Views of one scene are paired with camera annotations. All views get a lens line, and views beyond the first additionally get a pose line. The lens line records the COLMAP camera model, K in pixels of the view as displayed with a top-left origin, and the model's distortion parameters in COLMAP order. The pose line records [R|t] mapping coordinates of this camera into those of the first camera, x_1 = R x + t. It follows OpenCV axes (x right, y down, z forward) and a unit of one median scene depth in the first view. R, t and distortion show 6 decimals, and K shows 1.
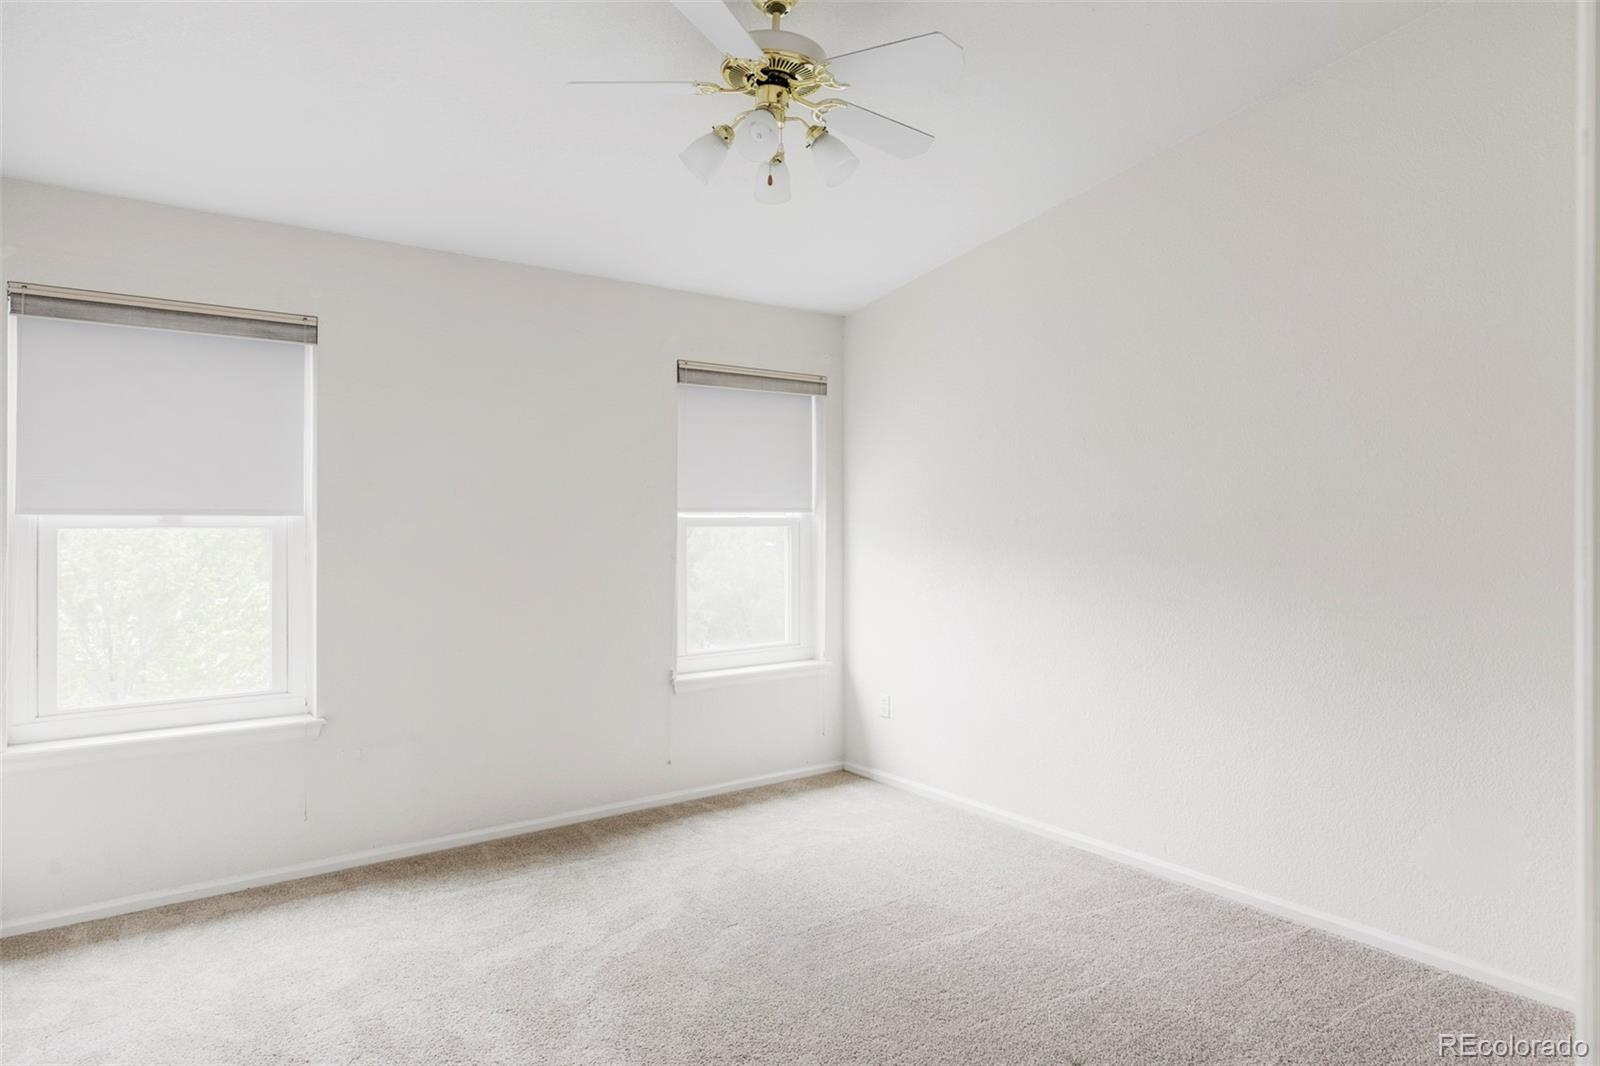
lens RADIAL K [[965.0, 0, 796.0], [0, 965.0, 530.4], [0, 0, 1]] dist [0.003819, 0.003379]
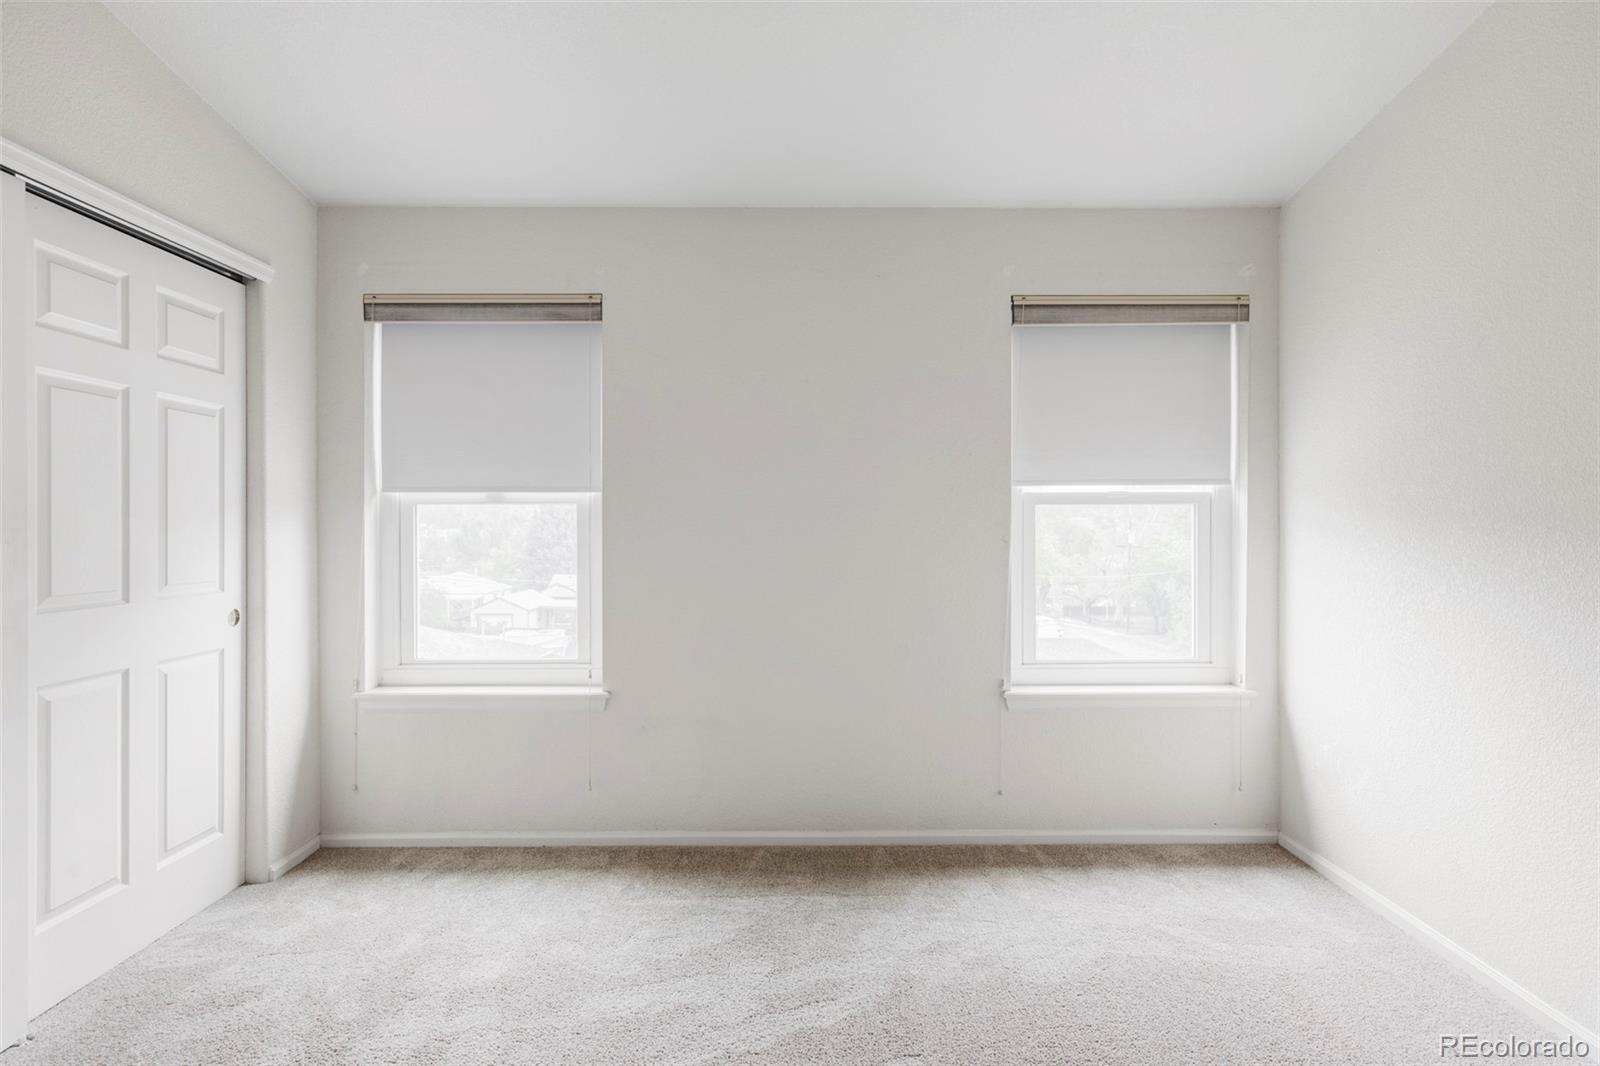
lens RADIAL K [[878.8, 0, 805.4], [0, 878.8, 531.8], [0, 0, 1]] dist [0.008359, -0.002642]
pose [[0.803838, 0.006986, -0.594808, 0.203665], [-0.003740, 0.999971, 0.006691, 0.018476], [0.594837, -0.003154, 0.803840, 0.354563]]
